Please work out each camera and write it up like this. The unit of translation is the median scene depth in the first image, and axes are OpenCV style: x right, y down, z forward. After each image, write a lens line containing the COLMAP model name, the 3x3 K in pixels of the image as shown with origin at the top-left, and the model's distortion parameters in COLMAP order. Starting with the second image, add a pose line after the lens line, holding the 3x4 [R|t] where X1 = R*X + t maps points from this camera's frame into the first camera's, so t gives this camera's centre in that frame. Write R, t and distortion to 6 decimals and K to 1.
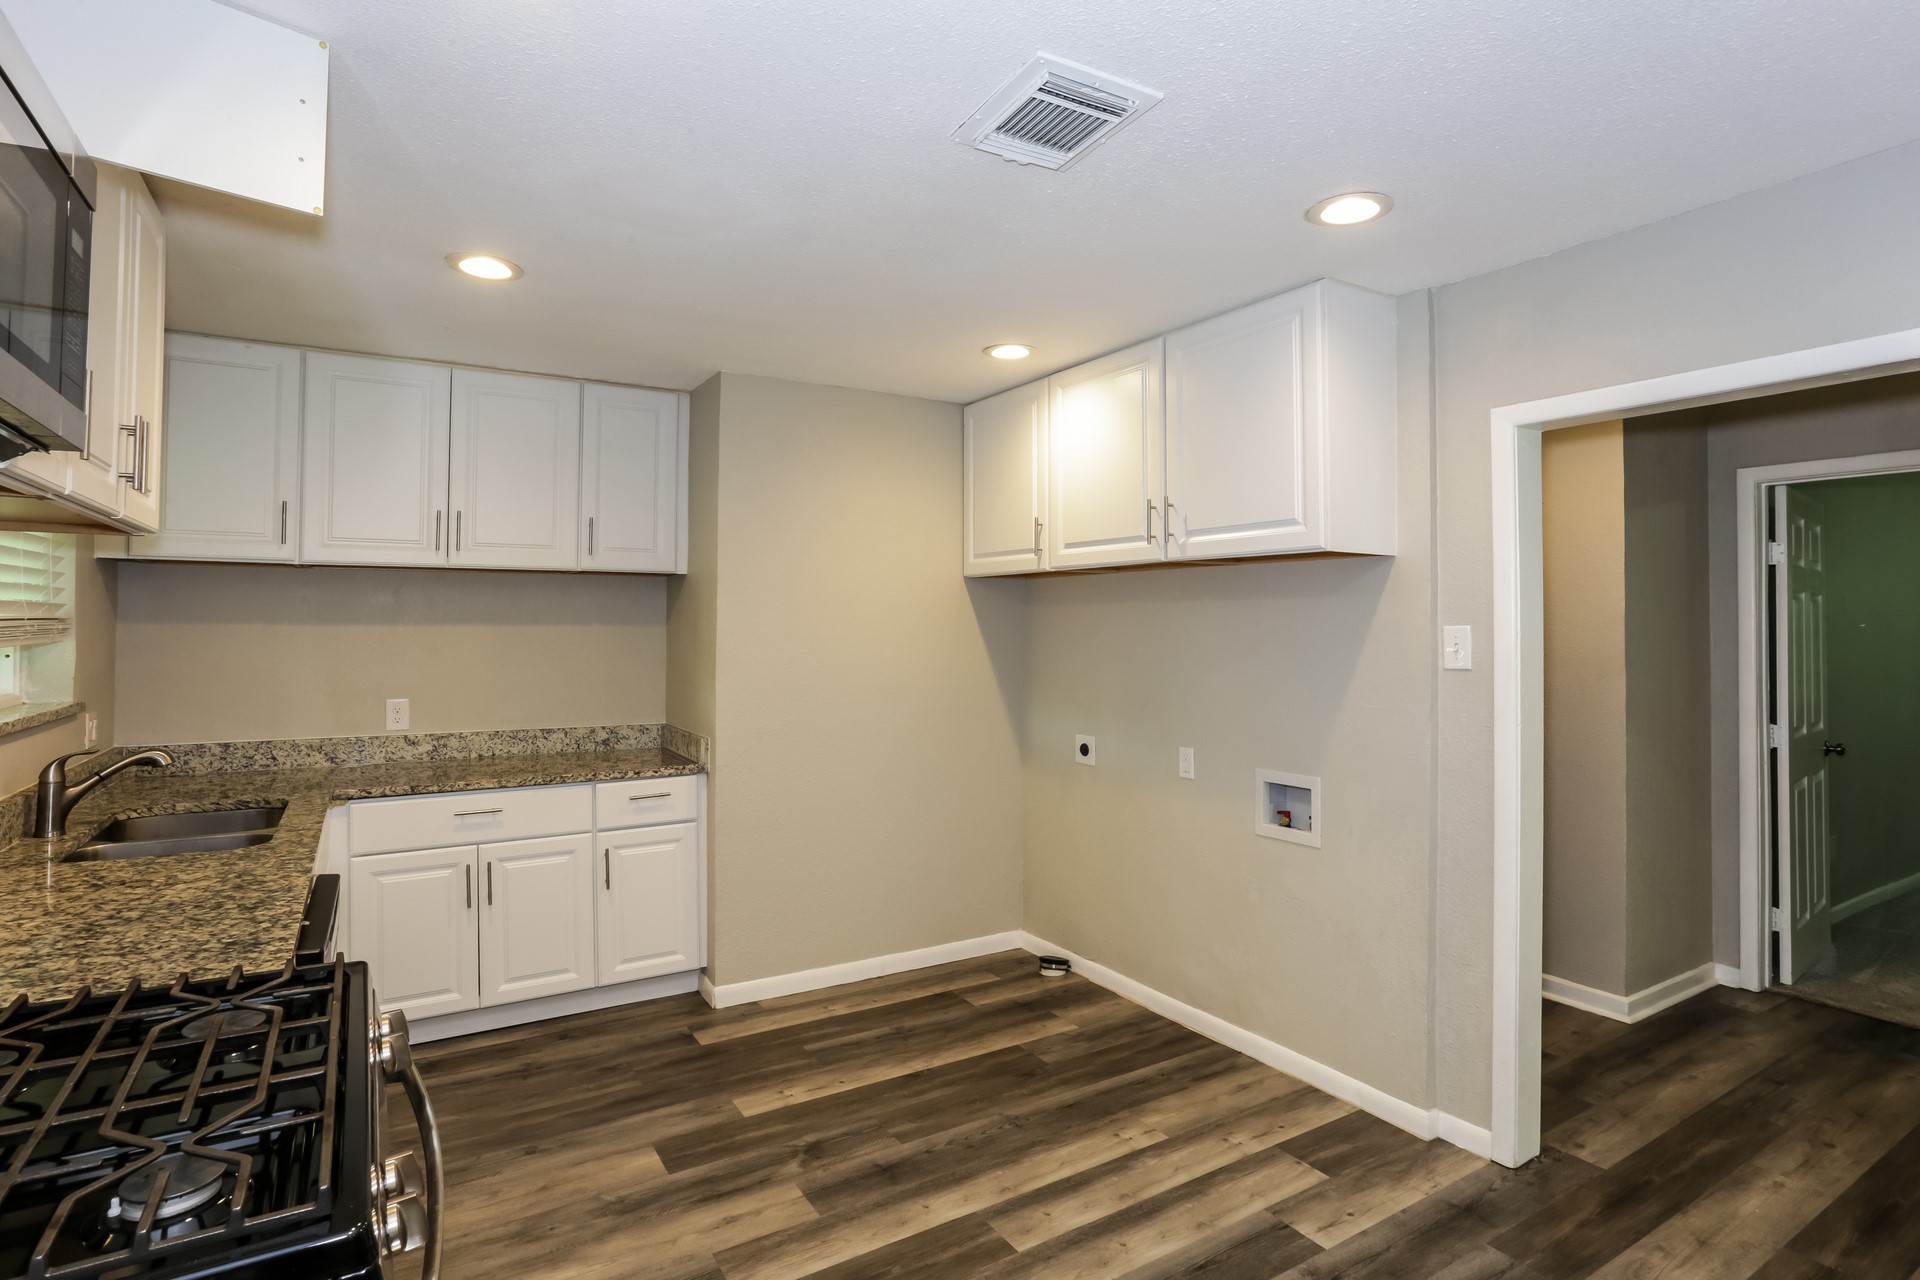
lens RADIAL K [[928.3, 0, 955.2], [0, 928.3, 633.1], [0, 0, 1]] dist [-0.062831, 0.025532]
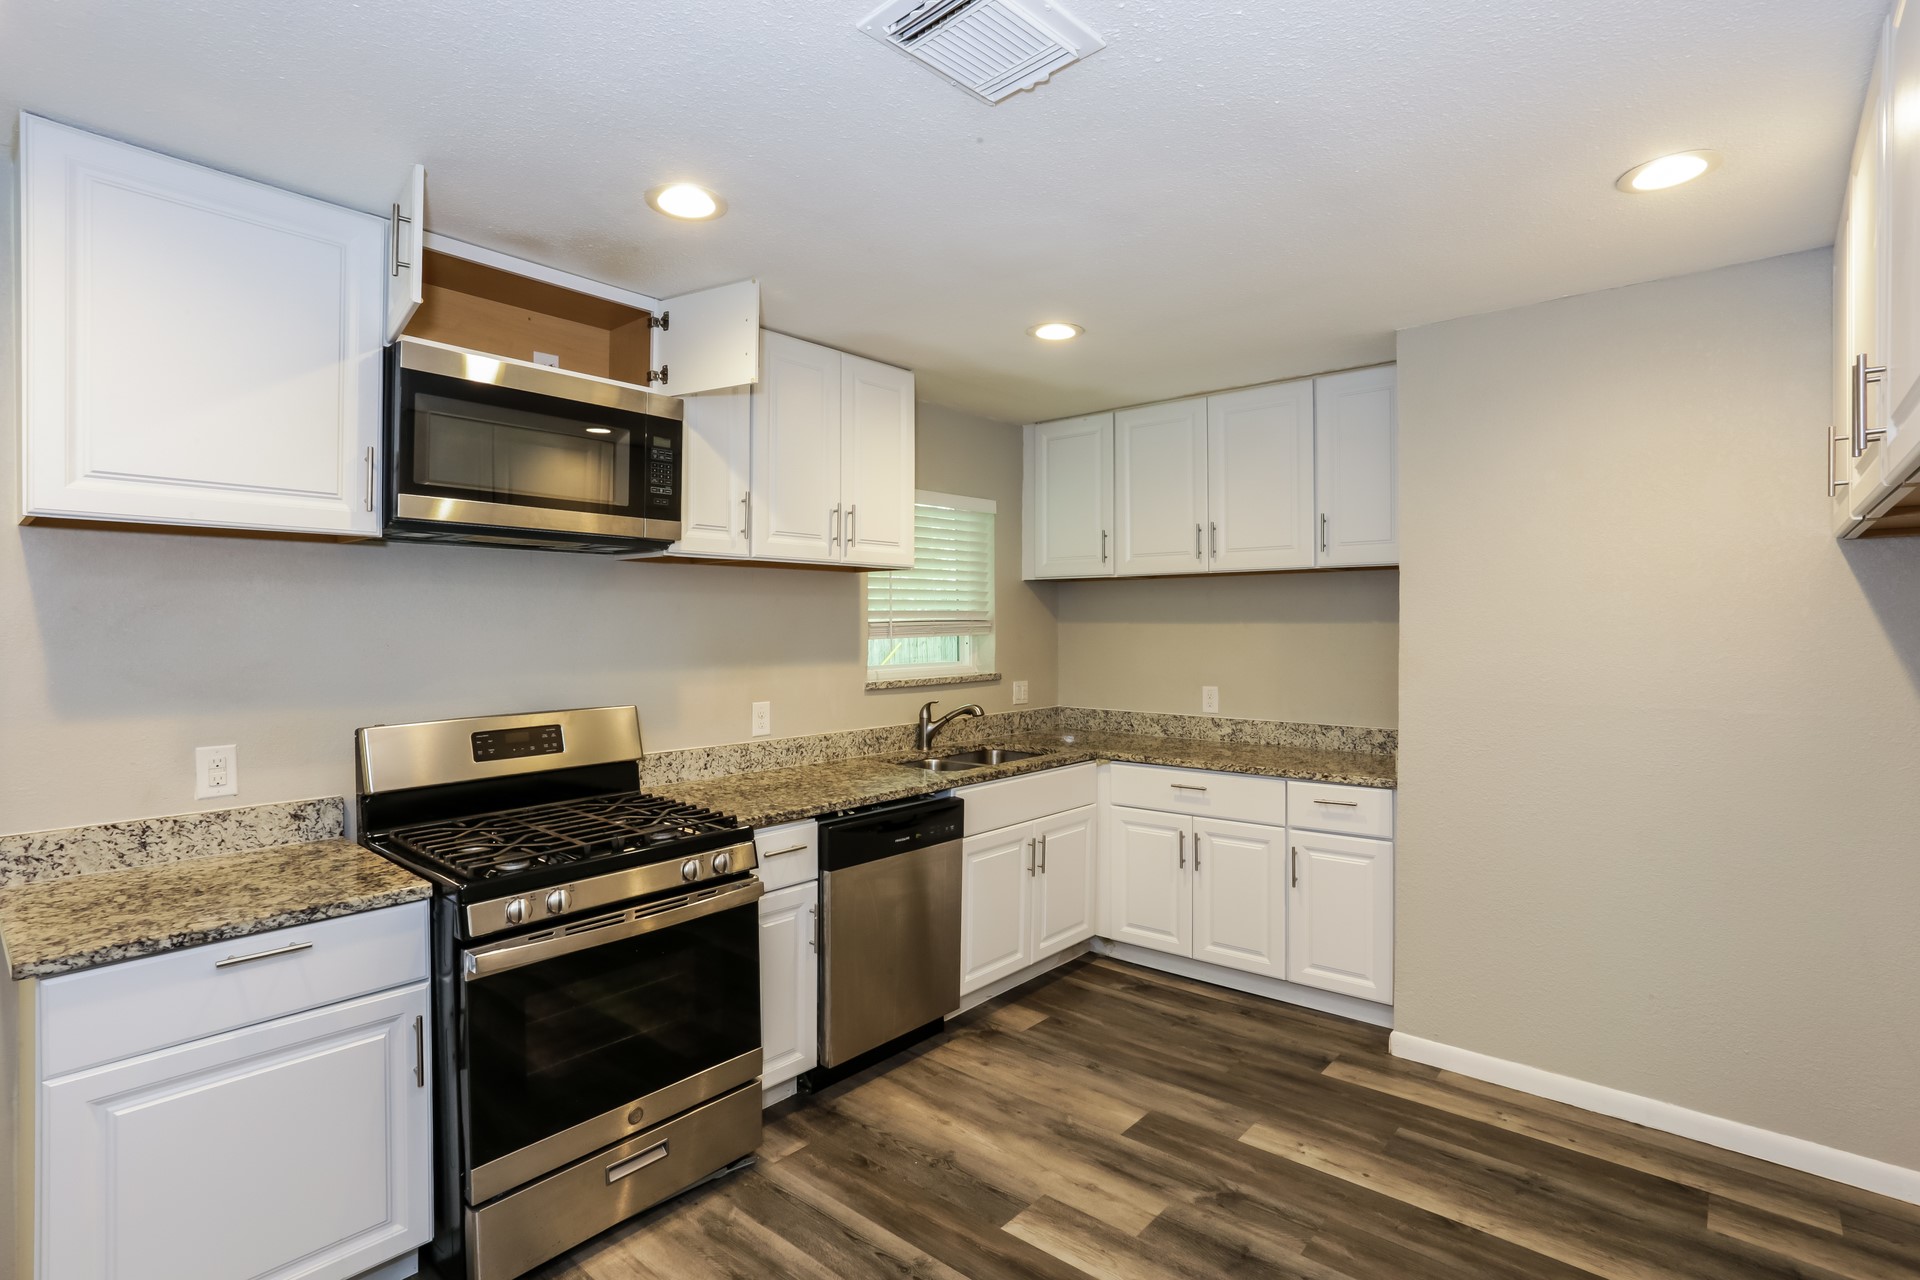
lens RADIAL K [[928.3, 0, 955.2], [0, 928.3, 633.1], [0, 0, 1]] dist [-0.062831, 0.025532]
pose [[0.307083, 0.005908, -0.951664, 0.470868], [-0.000101, 0.999981, 0.006175, -0.005196], [0.951683, -0.001800, 0.307077, 0.345621]]
